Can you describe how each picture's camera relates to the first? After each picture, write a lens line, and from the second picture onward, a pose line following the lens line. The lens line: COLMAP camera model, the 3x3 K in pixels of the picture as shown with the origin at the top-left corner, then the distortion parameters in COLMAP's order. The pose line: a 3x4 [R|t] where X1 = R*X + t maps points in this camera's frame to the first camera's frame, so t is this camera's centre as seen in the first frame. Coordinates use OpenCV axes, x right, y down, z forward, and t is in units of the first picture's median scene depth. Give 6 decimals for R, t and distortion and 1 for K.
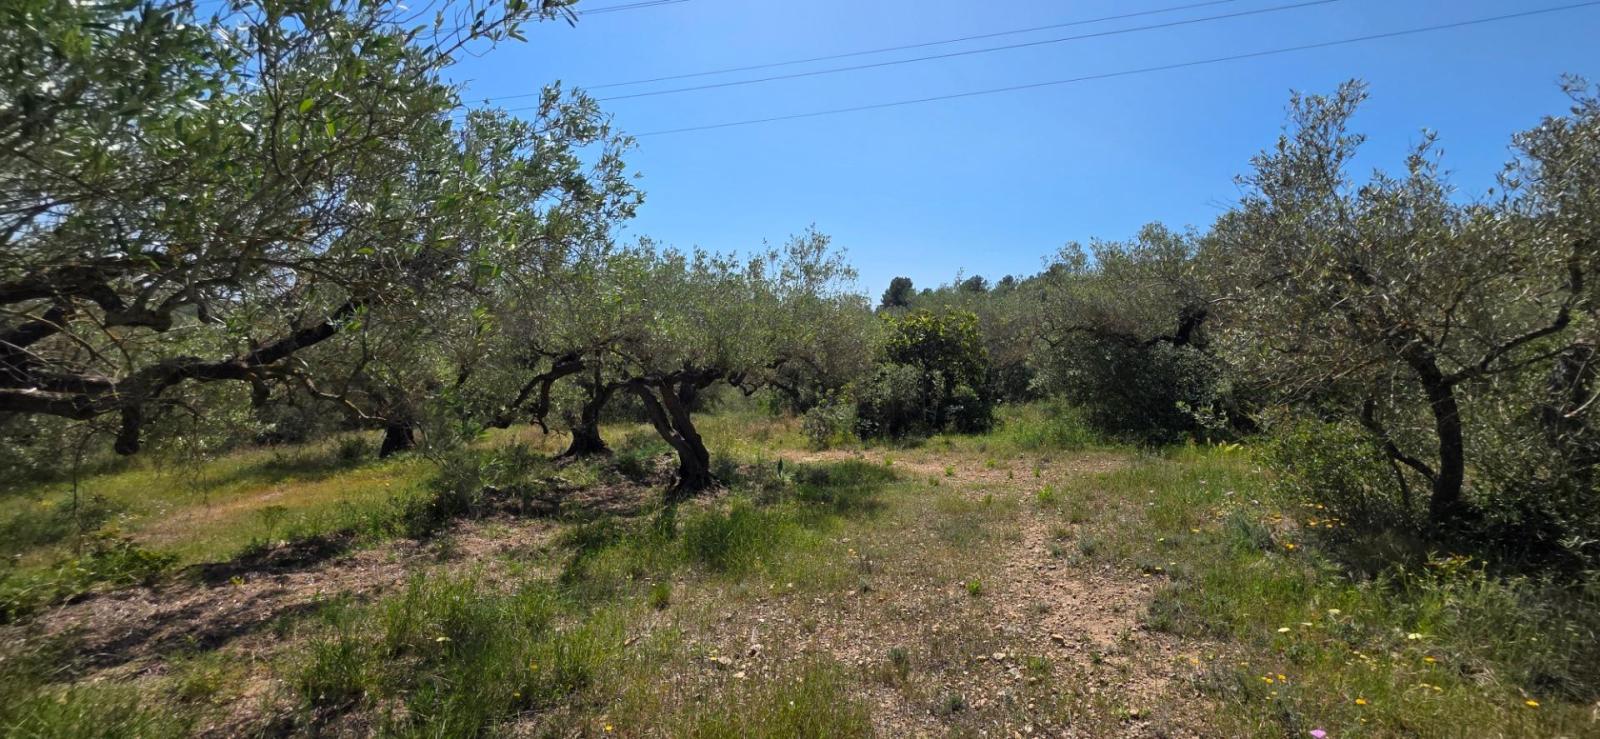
lens RADIAL K [[635.3, 0, 800.0], [0, 635.3, 369.5], [0, 0, 1]] dist [0.001093, 0.000186]
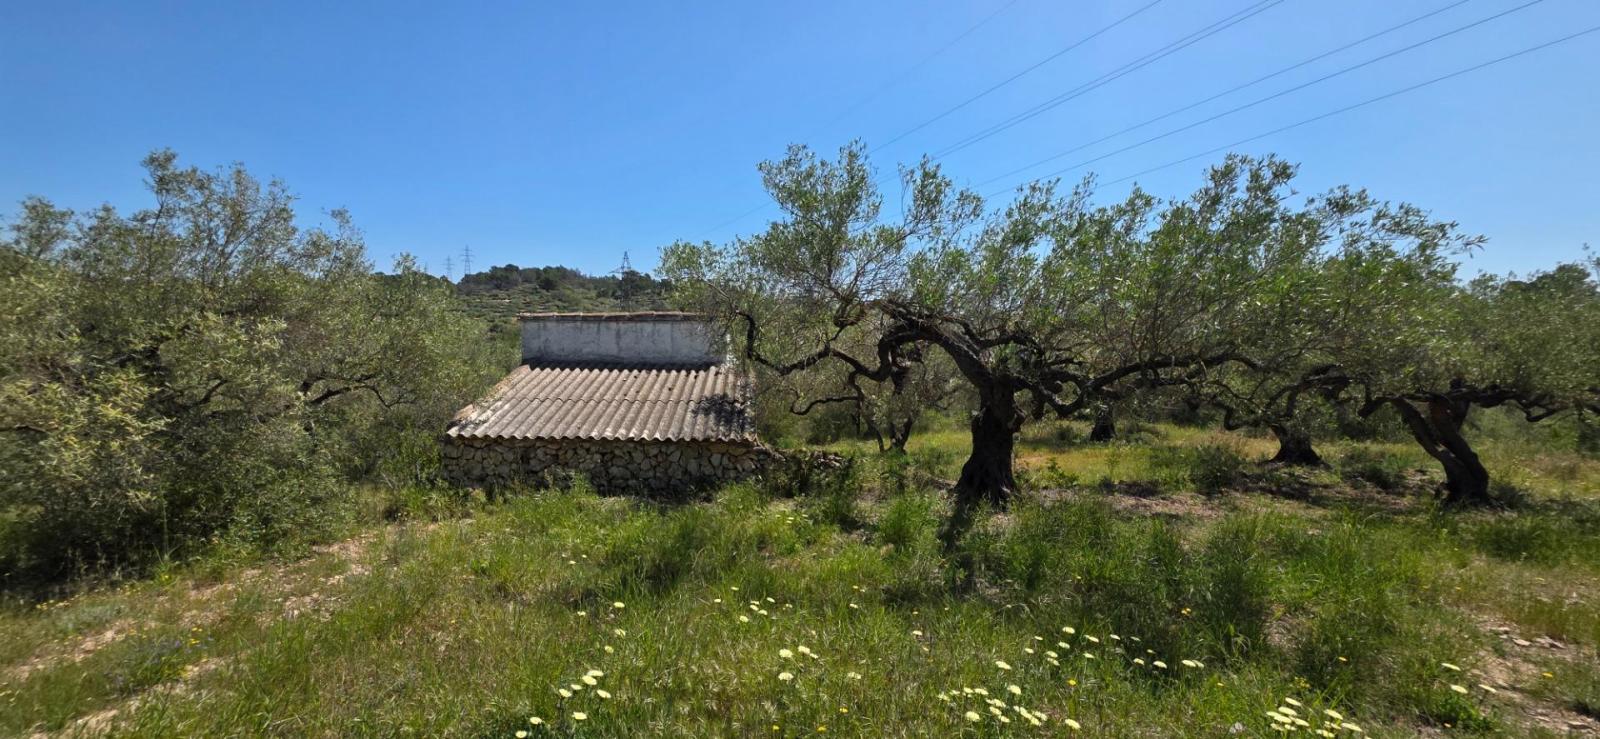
lens RADIAL K [[635.3, 0, 800.0], [0, 635.3, 369.5], [0, 0, 1]] dist [0.001093, 0.000186]
pose [[0.596600, 0.026774, -0.802092, 0.007748], [-0.029571, 0.999498, 0.011369, -0.009905], [0.801994, 0.016936, 0.597092, -0.464169]]
